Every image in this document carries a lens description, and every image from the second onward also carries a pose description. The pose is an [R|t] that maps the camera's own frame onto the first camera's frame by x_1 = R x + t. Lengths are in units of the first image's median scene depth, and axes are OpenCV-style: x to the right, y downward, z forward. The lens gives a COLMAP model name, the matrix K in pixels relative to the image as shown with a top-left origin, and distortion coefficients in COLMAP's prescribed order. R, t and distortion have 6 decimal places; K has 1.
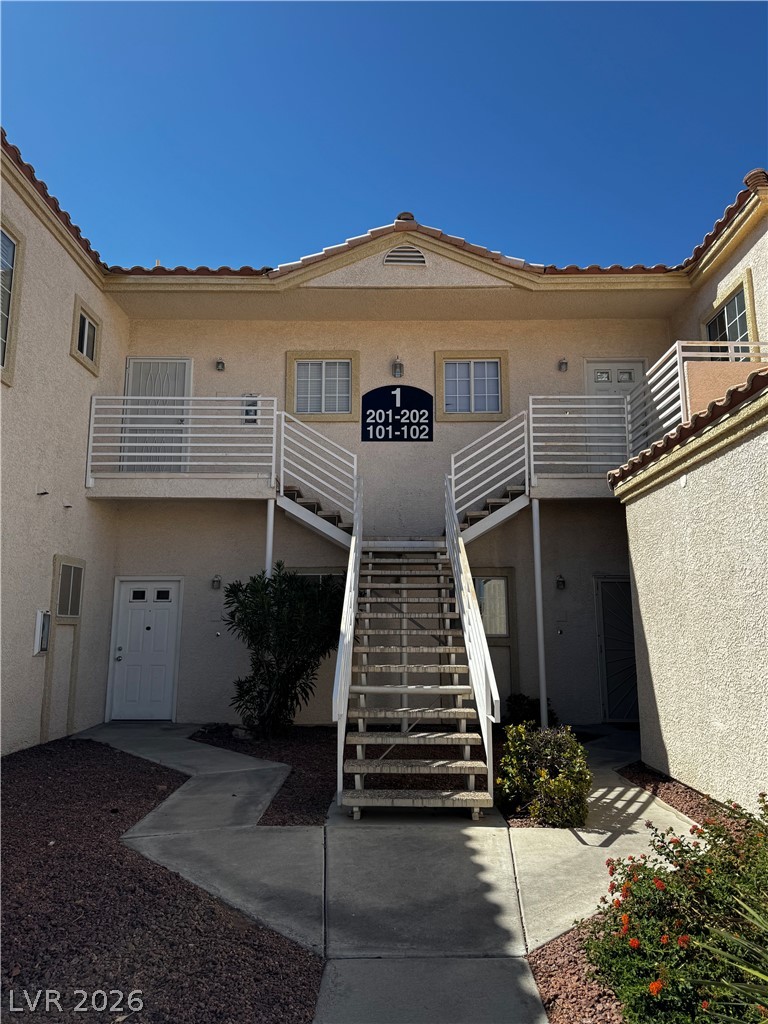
lens RADIAL K [[723.0, 0, 391.7], [0, 723.0, 514.5], [0, 0, 1]] dist [0.032778, -0.023118]
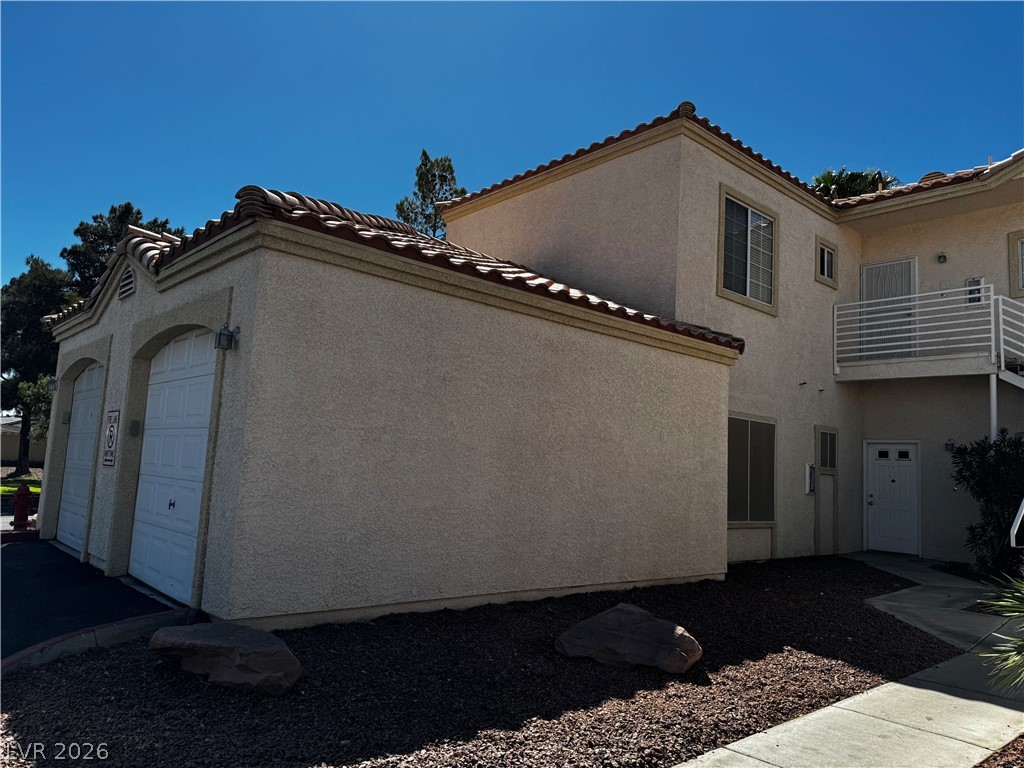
lens RADIAL K [[723.0, 0, 516.9], [0, 723.0, 383.8], [0, 0, 1]] dist [0.032778, -0.023118]
pose [[0.671659, -0.060033, -0.738424, 0.179605], [0.070975, 0.997341, -0.016525, -0.038874], [0.737453, -0.041311, 0.674134, -0.345143]]
